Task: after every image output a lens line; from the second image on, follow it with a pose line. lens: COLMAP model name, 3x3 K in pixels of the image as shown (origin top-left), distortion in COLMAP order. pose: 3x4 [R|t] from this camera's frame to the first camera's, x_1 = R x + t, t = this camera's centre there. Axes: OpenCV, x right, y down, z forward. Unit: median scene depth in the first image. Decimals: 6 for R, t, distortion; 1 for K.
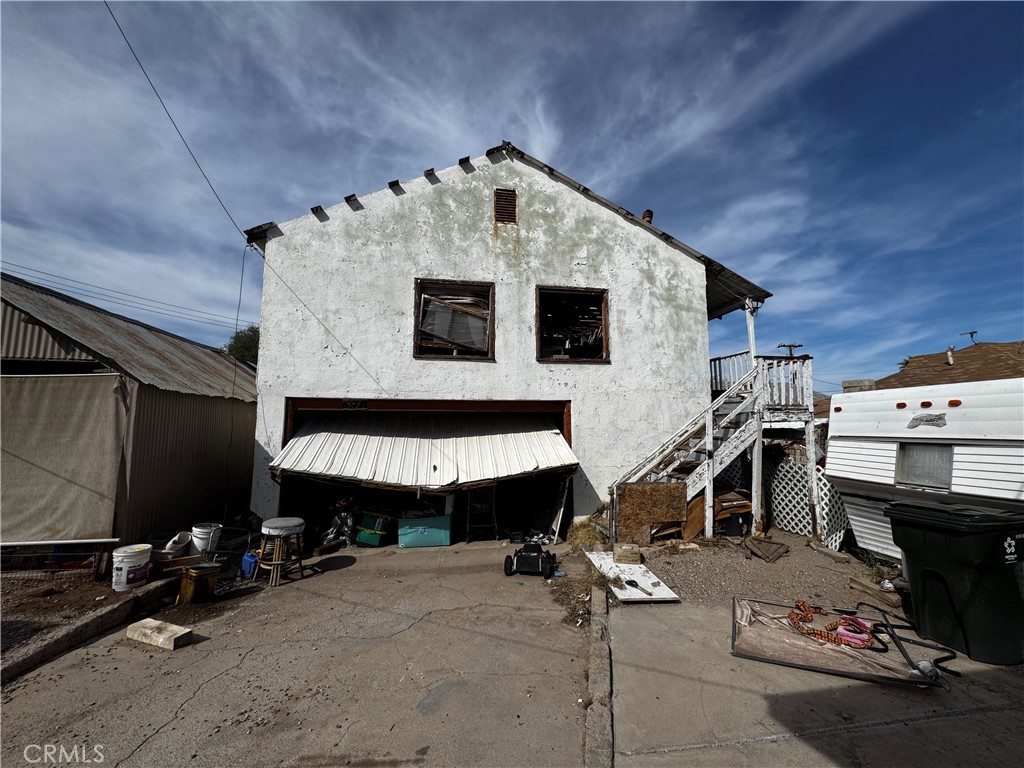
lens RADIAL K [[410.8, 0, 514.0], [0, 410.8, 394.5], [0, 0, 1]] dist [-0.006030, 0.001591]
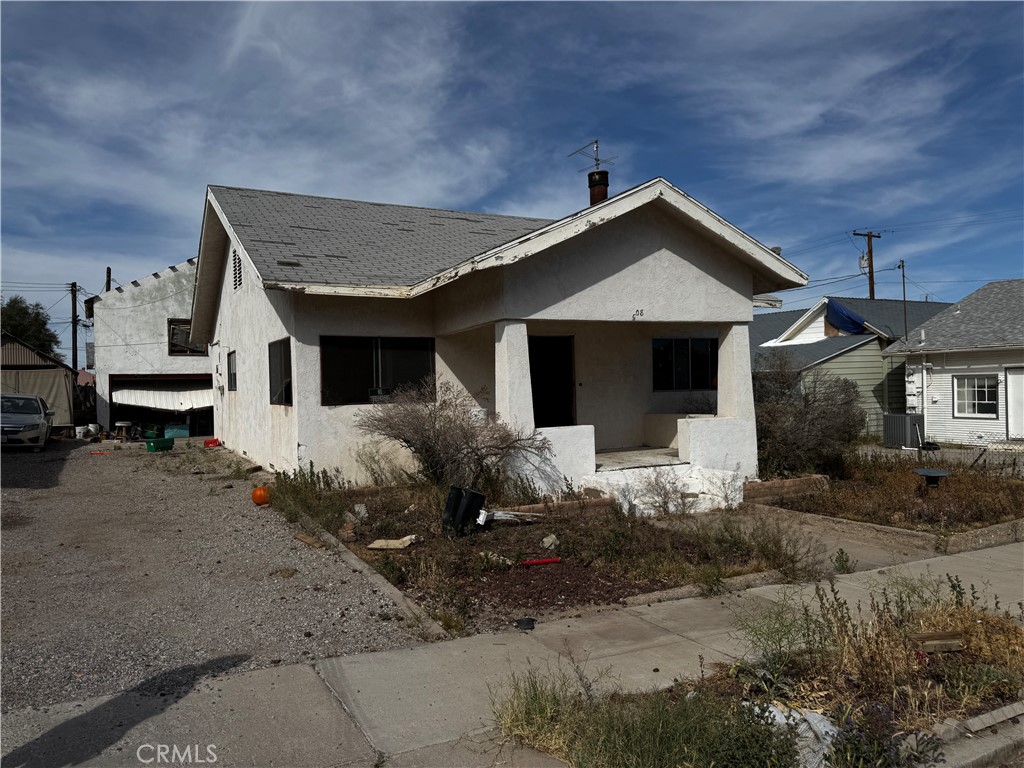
lens RADIAL K [[716.2, 0, 493.0], [0, 716.2, 387.8], [0, 0, 1]] dist [0.057235, -0.070936]
pose [[0.951080, -0.019093, 0.308354, 0.213450], [-0.005392, 0.996911, 0.078359, -0.225906], [-0.308897, -0.076188, 0.948039, -3.207274]]
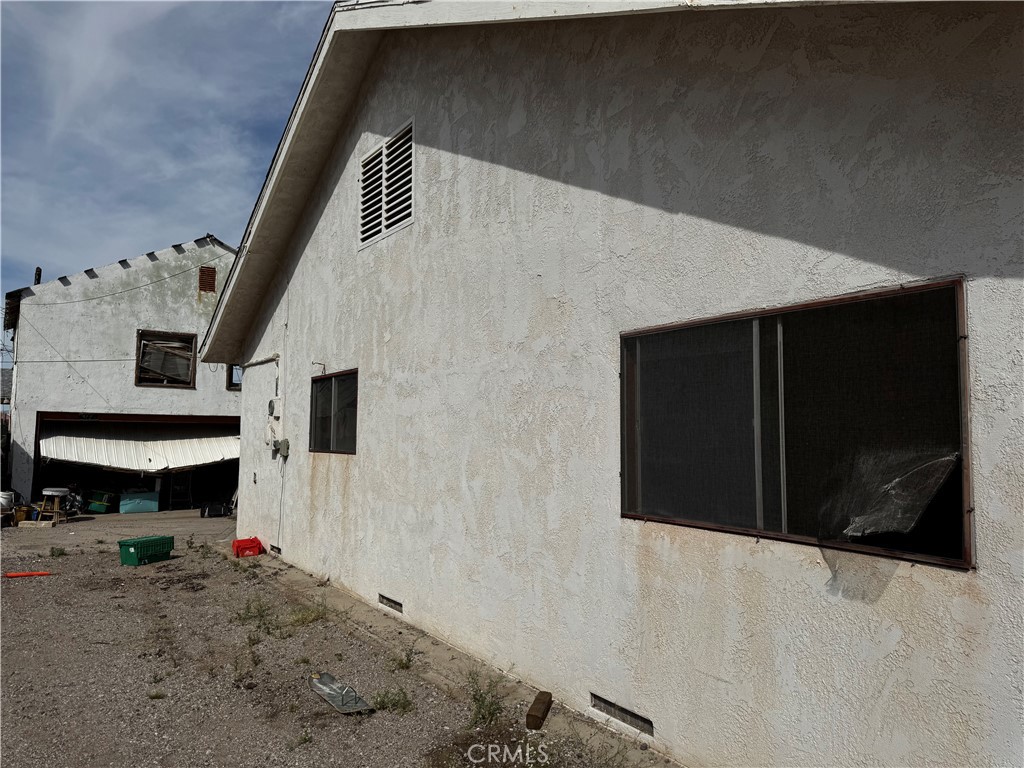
lens RADIAL K [[716.2, 0, 510.2], [0, 716.2, 384.5], [0, 0, 1]] dist [0.057235, -0.070936]
pose [[0.910160, 0.041801, 0.412144, -0.088534], [-0.045337, 0.998971, -0.001198, -0.146776], [-0.411770, -0.017595, 0.911118, -1.849224]]
